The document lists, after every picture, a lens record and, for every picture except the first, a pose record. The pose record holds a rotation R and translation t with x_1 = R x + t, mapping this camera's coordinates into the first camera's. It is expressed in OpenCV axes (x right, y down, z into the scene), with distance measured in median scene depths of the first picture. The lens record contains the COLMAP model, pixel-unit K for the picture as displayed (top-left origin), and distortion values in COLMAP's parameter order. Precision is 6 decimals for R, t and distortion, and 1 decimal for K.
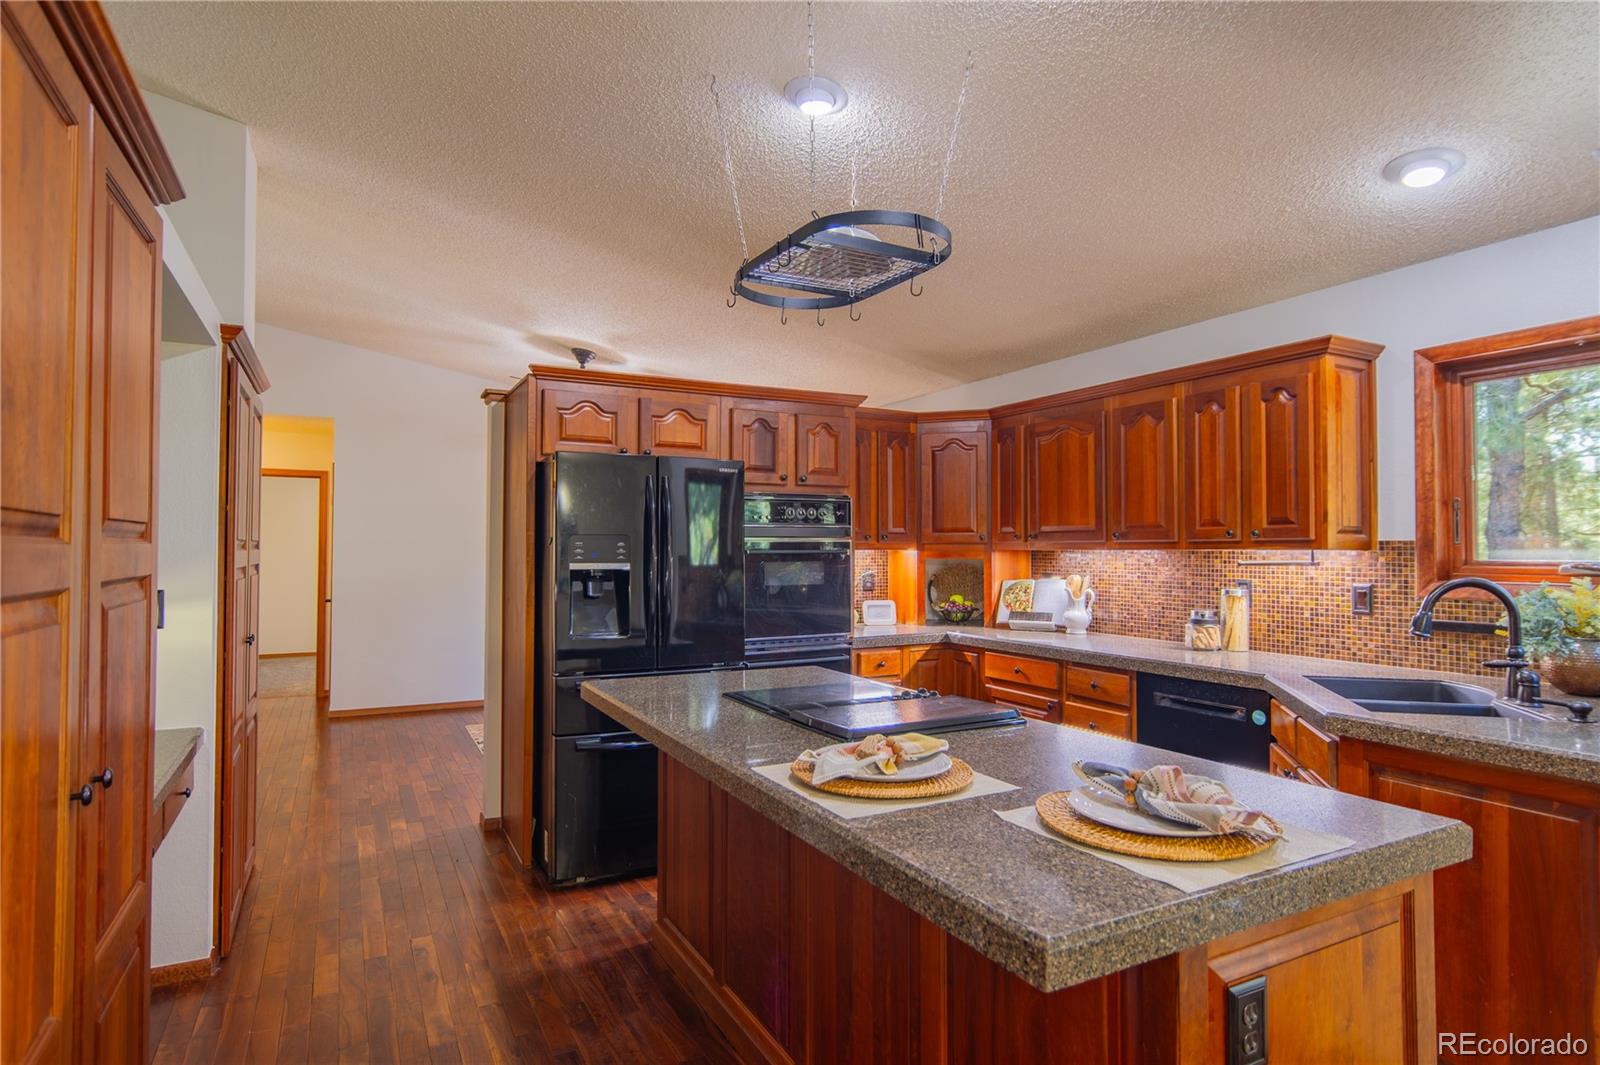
lens RADIAL K [[867.6, 0, 808.9], [0, 867.6, 530.3], [0, 0, 1]] dist [-0.004958, 0.003568]
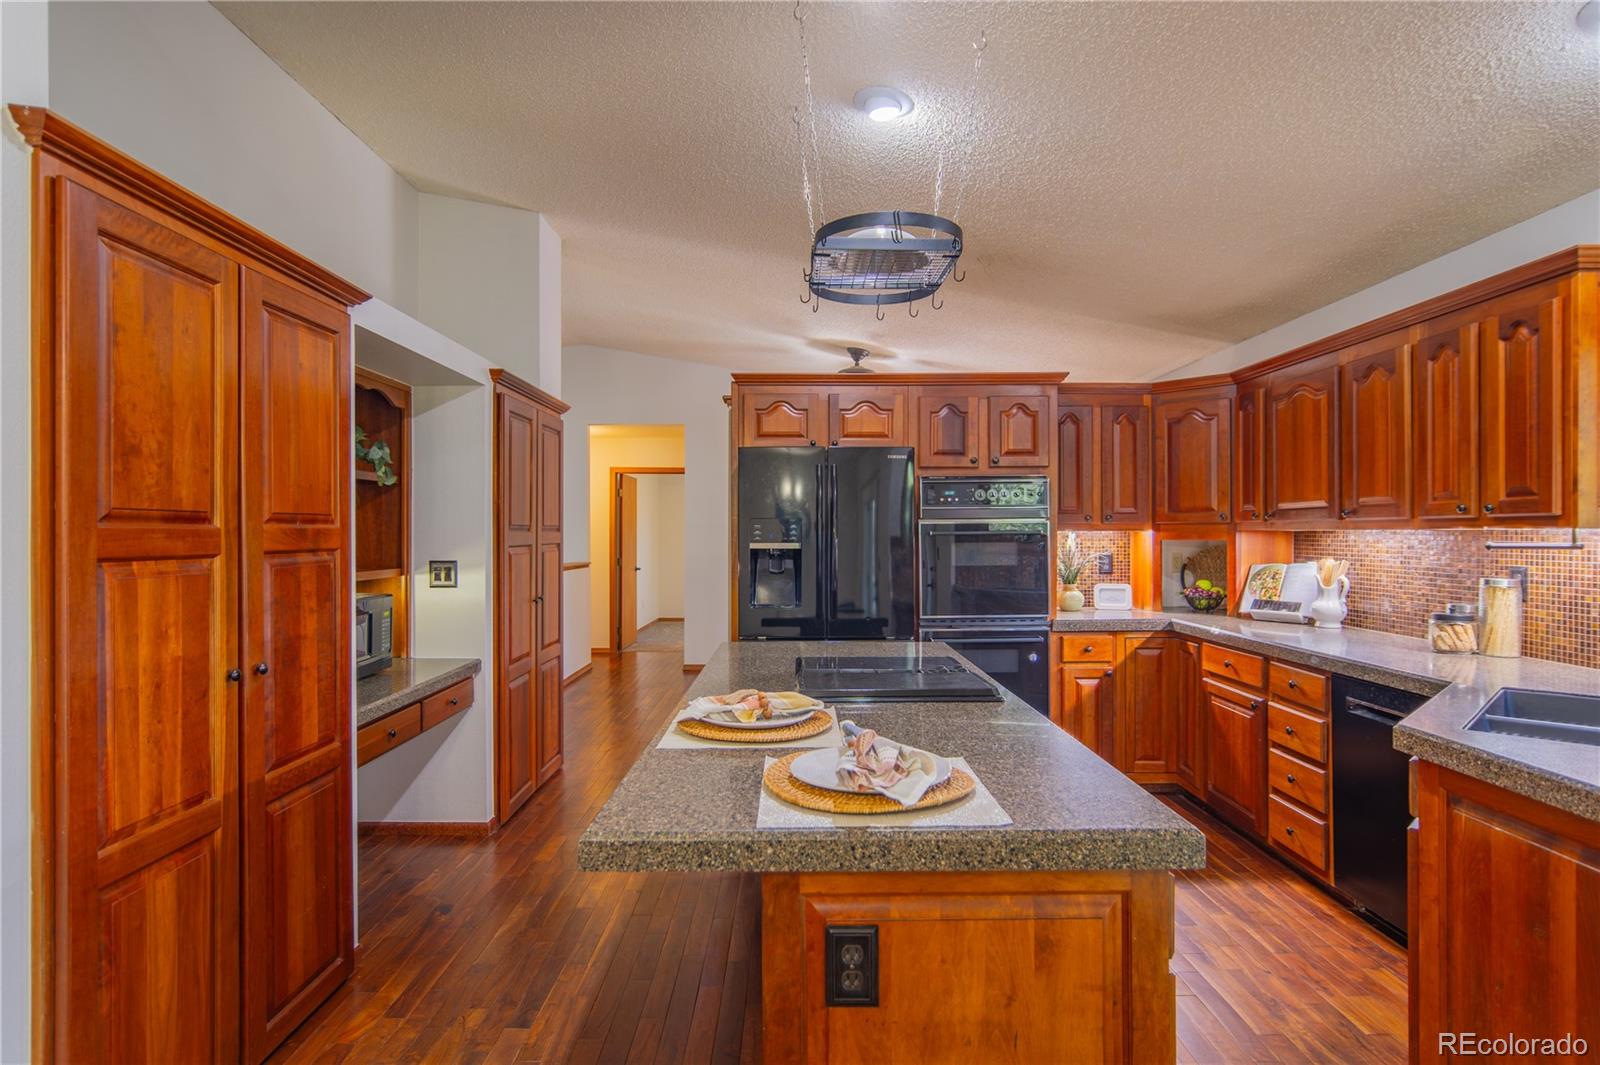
lens RADIAL K [[867.6, 0, 815.8], [0, 867.6, 533.0], [0, 0, 1]] dist [-0.004958, 0.003568]
pose [[0.884825, -0.002535, -0.465916, 0.298004], [0.013252, 0.999718, 0.019727, 0.002248], [0.465734, -0.023629, 0.884609, 0.008776]]
